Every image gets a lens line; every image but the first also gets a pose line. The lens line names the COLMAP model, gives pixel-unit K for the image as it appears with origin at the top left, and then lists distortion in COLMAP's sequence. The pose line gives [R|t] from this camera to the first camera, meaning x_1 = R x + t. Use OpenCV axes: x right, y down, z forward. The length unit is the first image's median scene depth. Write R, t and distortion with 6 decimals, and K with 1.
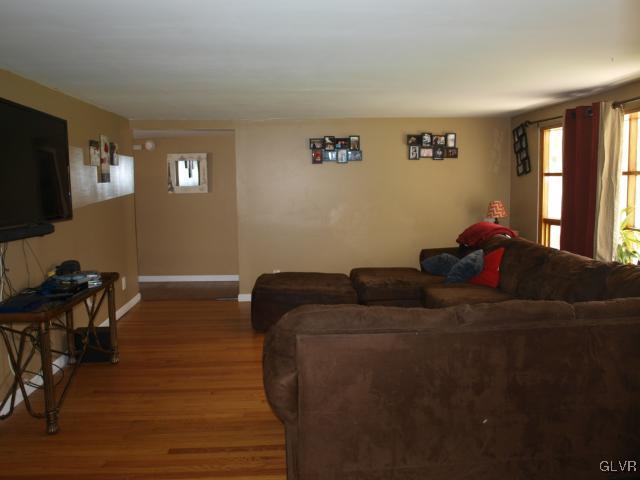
lens RADIAL K [[503.9, 0, 319.4], [0, 503.9, 221.6], [0, 0, 1]] dist [-0.109445, 0.065771]
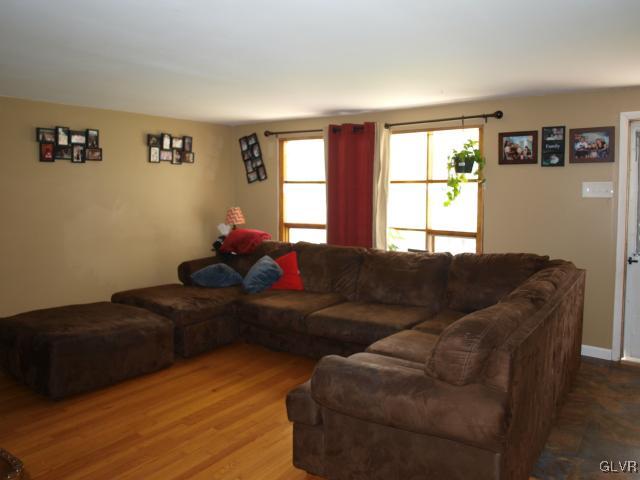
lens RADIAL K [[503.9, 0, 319.4], [0, 503.9, 221.6], [0, 0, 1]] dist [-0.109445, 0.065771]
pose [[0.625628, -0.032813, 0.779431, -0.332882], [0.050655, 0.998715, 0.001386, -0.006251], [-0.778475, 0.038615, 0.626487, 0.234799]]
